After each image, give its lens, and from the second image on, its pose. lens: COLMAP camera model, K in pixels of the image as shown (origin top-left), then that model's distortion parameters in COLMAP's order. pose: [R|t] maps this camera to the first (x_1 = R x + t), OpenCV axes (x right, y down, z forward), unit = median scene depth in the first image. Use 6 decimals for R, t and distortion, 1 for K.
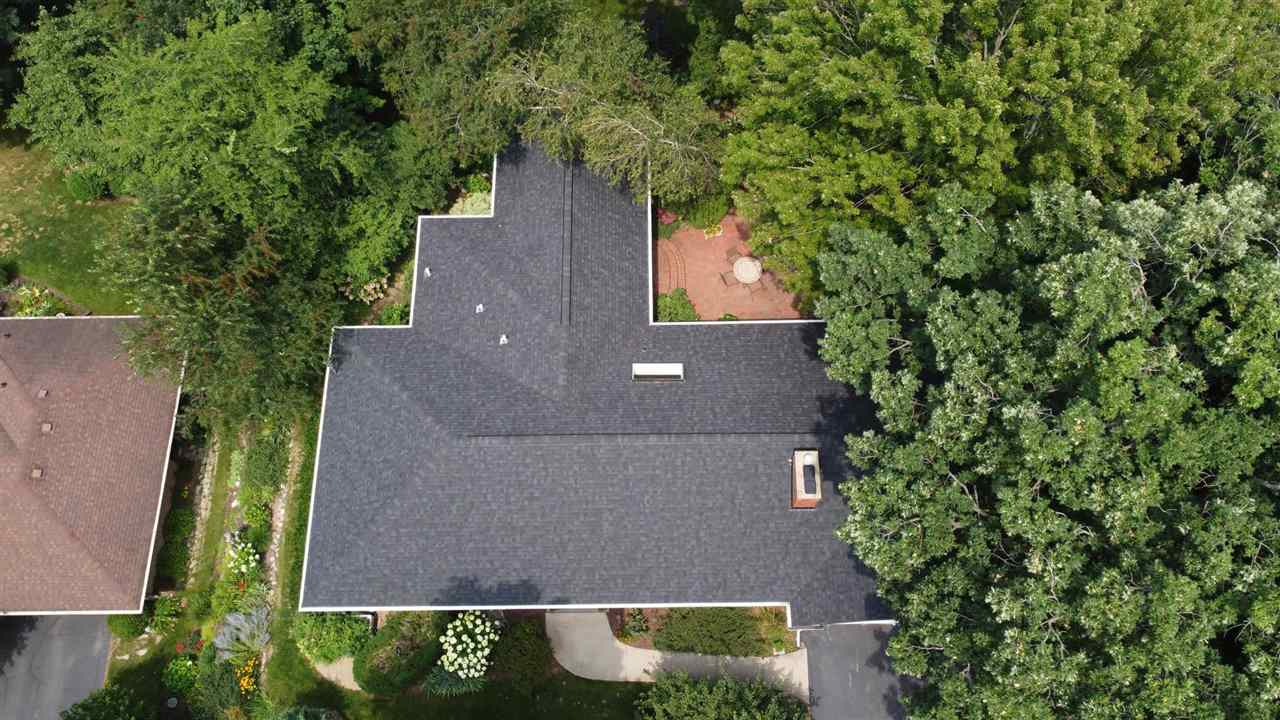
lens RADIAL K [[965.6, 0, 645.8], [0, 965.6, 352.7], [0, 0, 1]] dist [-0.007216, -0.004210]
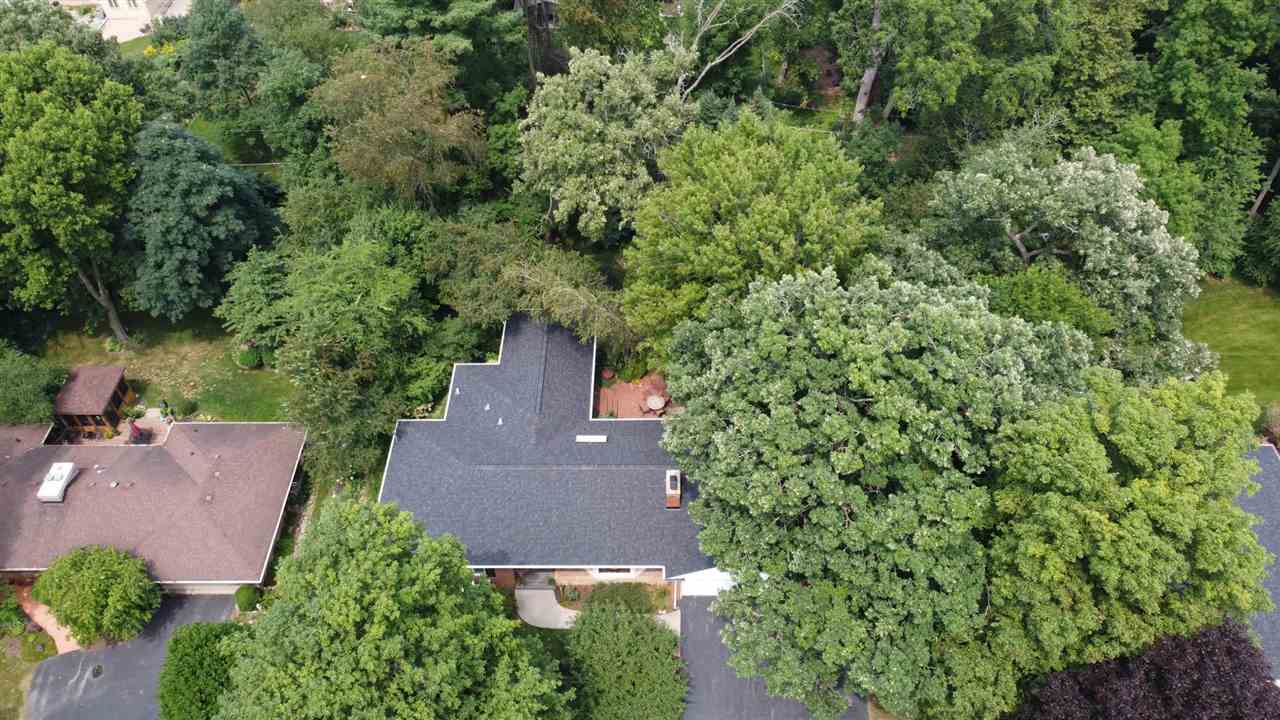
lens RADIAL K [[965.6, 0, 645.8], [0, 965.6, 352.7], [0, 0, 1]] dist [-0.007216, -0.004210]
pose [[0.999813, 0.005712, -0.018491, 0.136487], [-0.012073, 0.930834, -0.365243, 0.488230], [0.015126, 0.365398, 0.930728, -0.602169]]
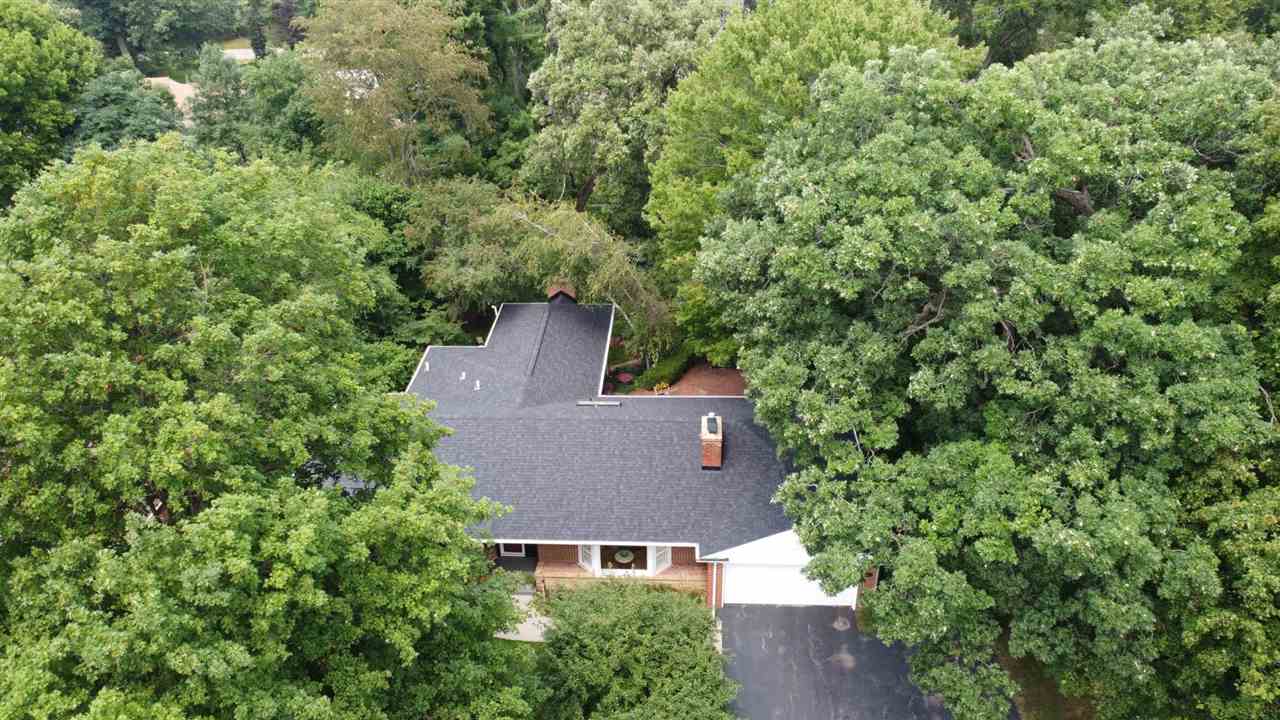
lens RADIAL K [[965.6, 0, 645.8], [0, 965.6, 352.7], [0, 0, 1]] dist [-0.007216, -0.004210]
pose [[0.998463, 0.014727, -0.053431, 0.135894], [-0.045464, 0.769012, -0.637615, 0.742240], [0.031698, 0.639064, 0.768500, 0.027867]]
